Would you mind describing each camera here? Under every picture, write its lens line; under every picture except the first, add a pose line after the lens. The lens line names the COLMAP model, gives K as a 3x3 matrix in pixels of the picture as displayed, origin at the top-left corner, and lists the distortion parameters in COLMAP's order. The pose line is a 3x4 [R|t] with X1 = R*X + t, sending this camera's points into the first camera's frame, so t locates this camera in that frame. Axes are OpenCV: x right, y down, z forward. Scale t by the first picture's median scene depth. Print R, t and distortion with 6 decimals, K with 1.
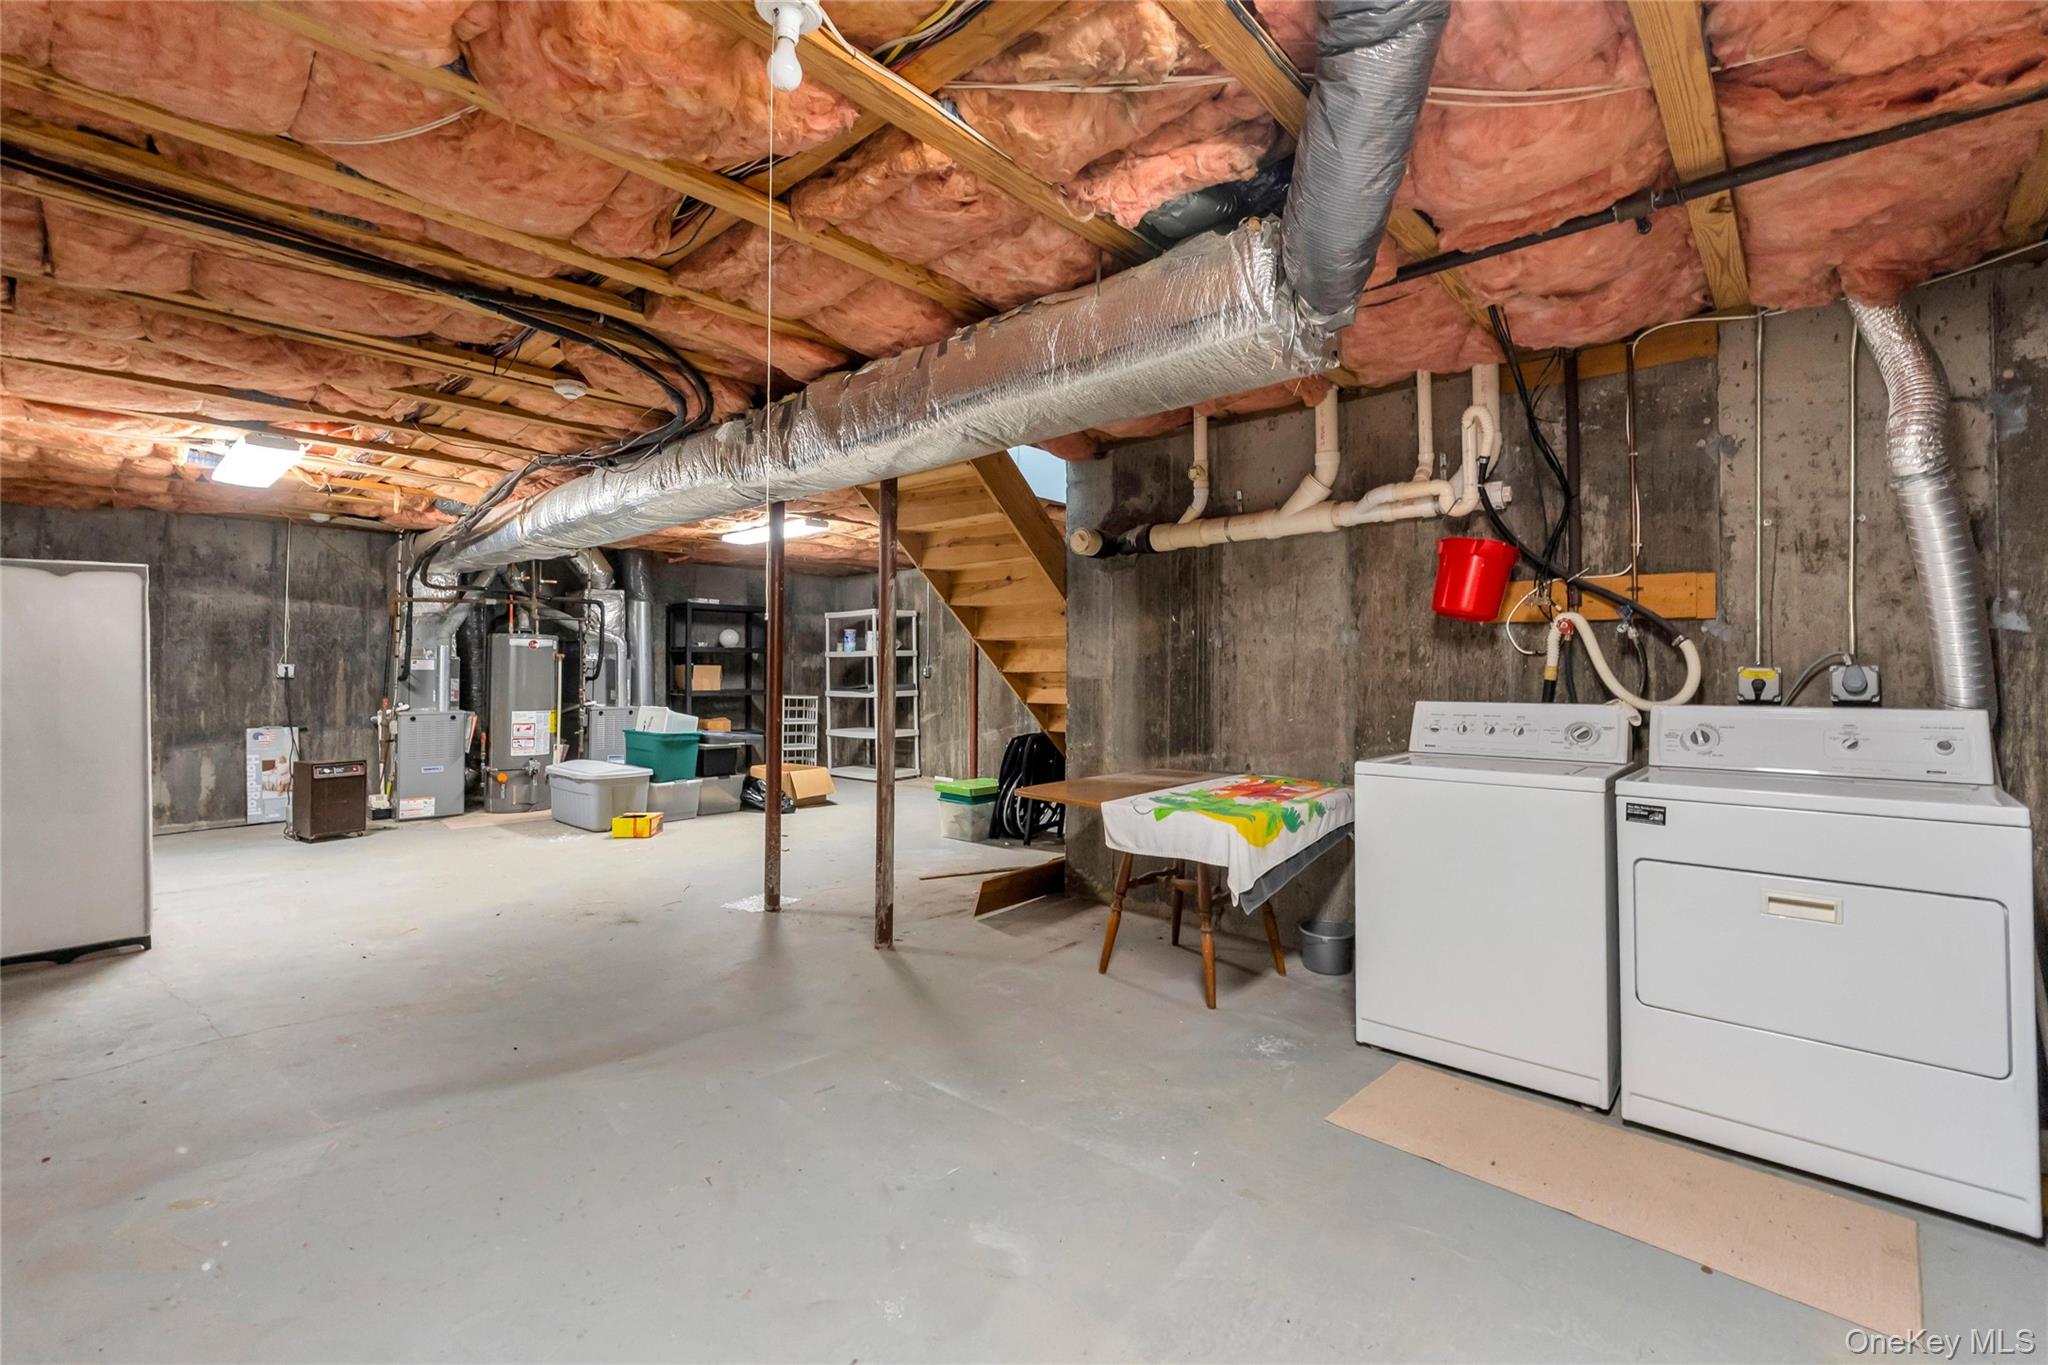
lens RADIAL K [[870.3, 0, 1024.0], [0, 870.3, 682.5], [0, 0, 1]] dist [-0.003236, -0.000301]
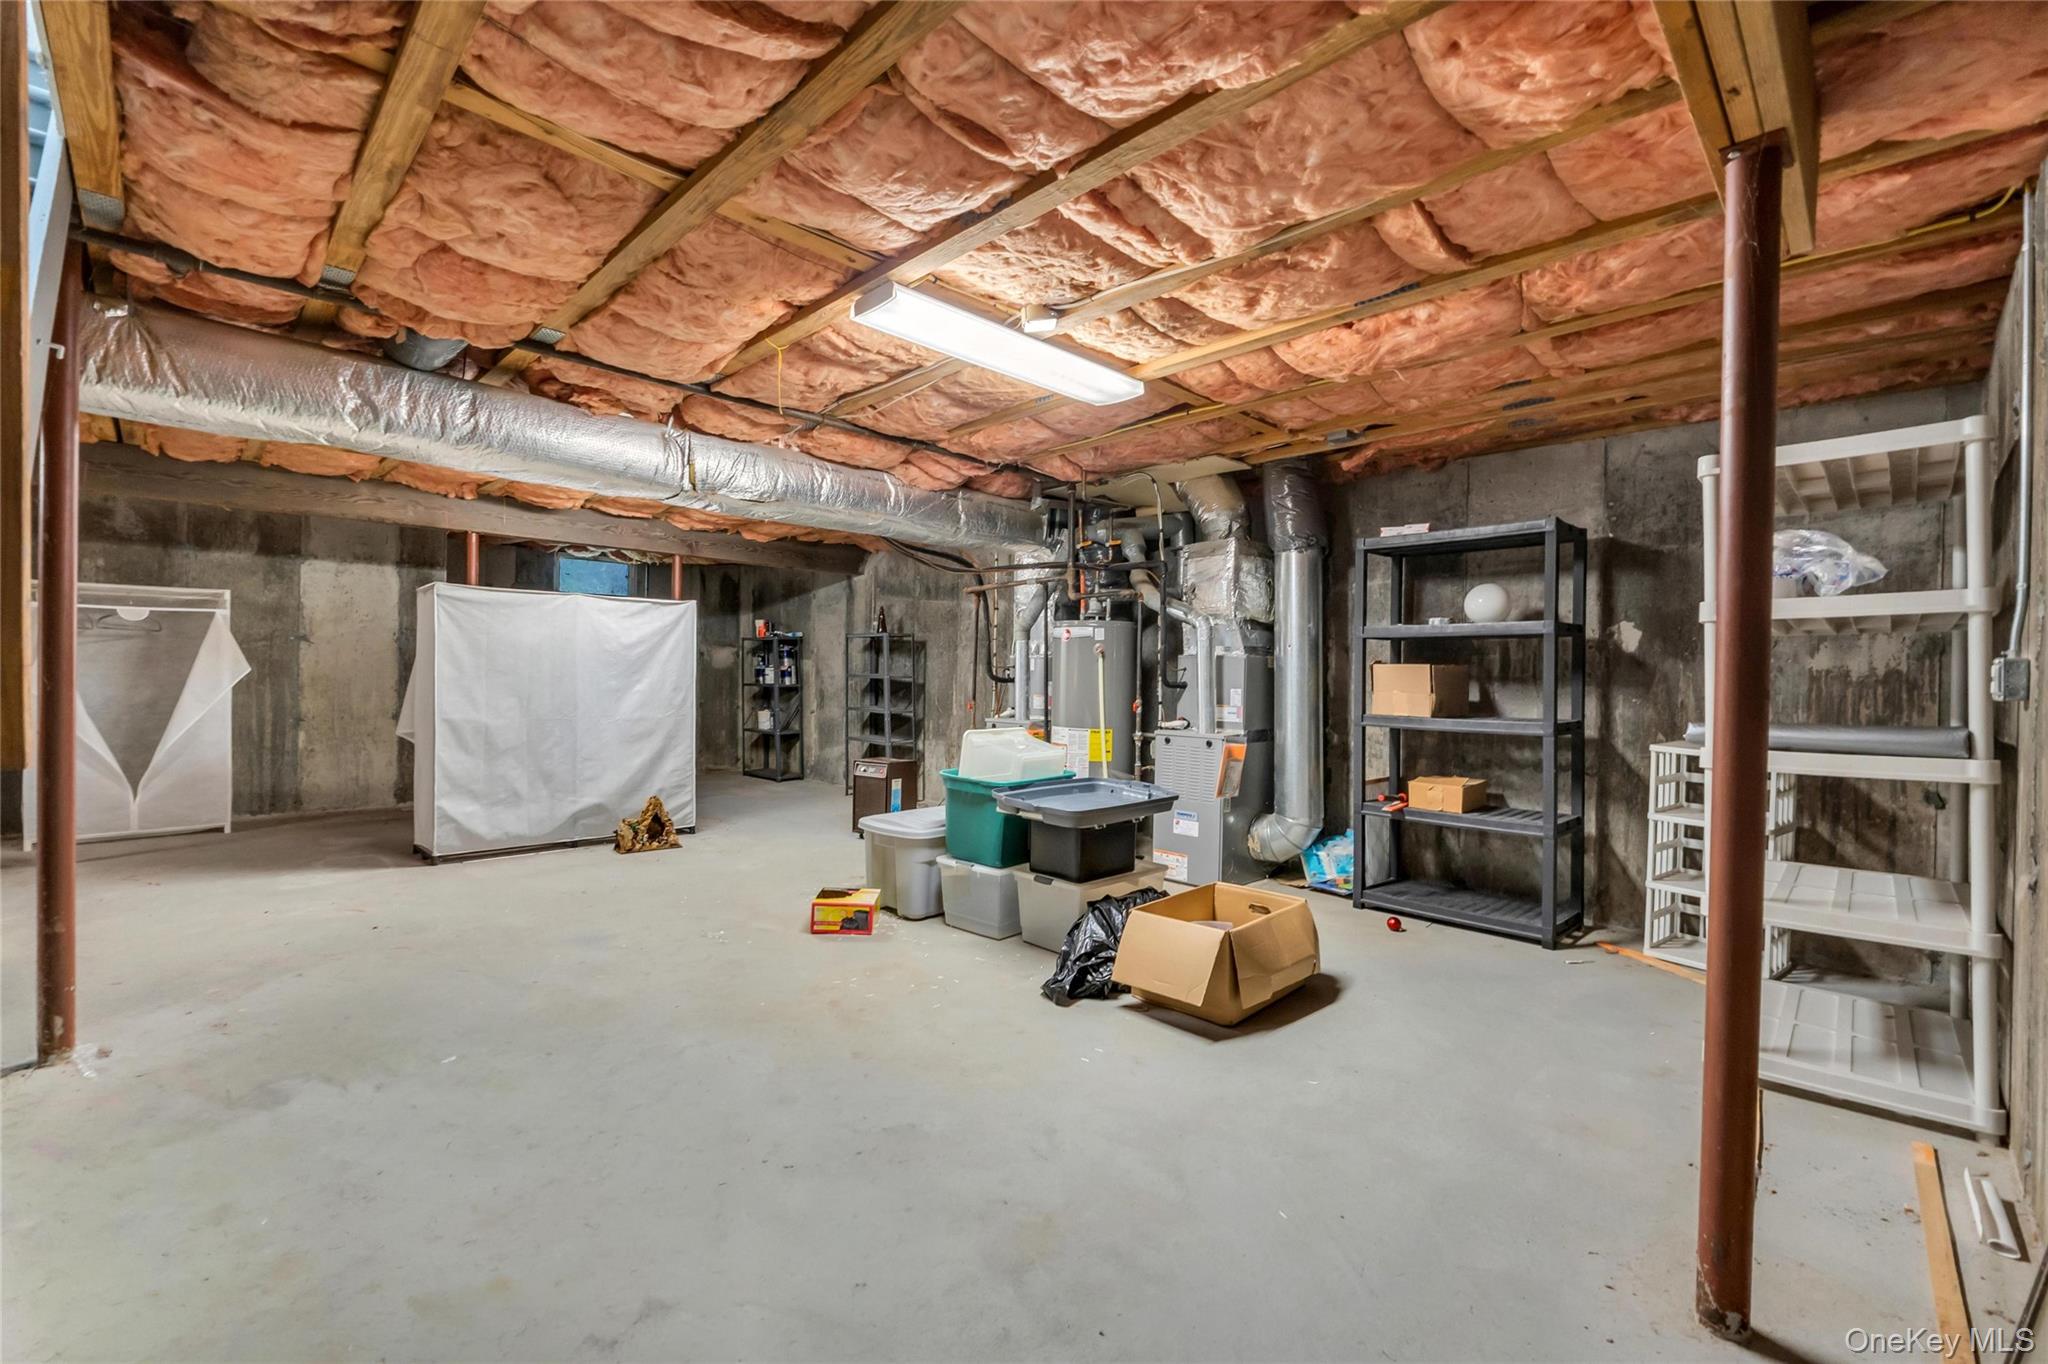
lens RADIAL K [[870.3, 0, 1024.0], [0, 870.3, 682.0], [0, 0, 1]] dist [-0.003236, -0.000301]
pose [[-0.044160, 0.006546, -0.999003, 0.125417], [-0.005292, 0.999963, 0.006786, -0.013170], [0.999010, 0.005586, -0.044123, 0.813568]]
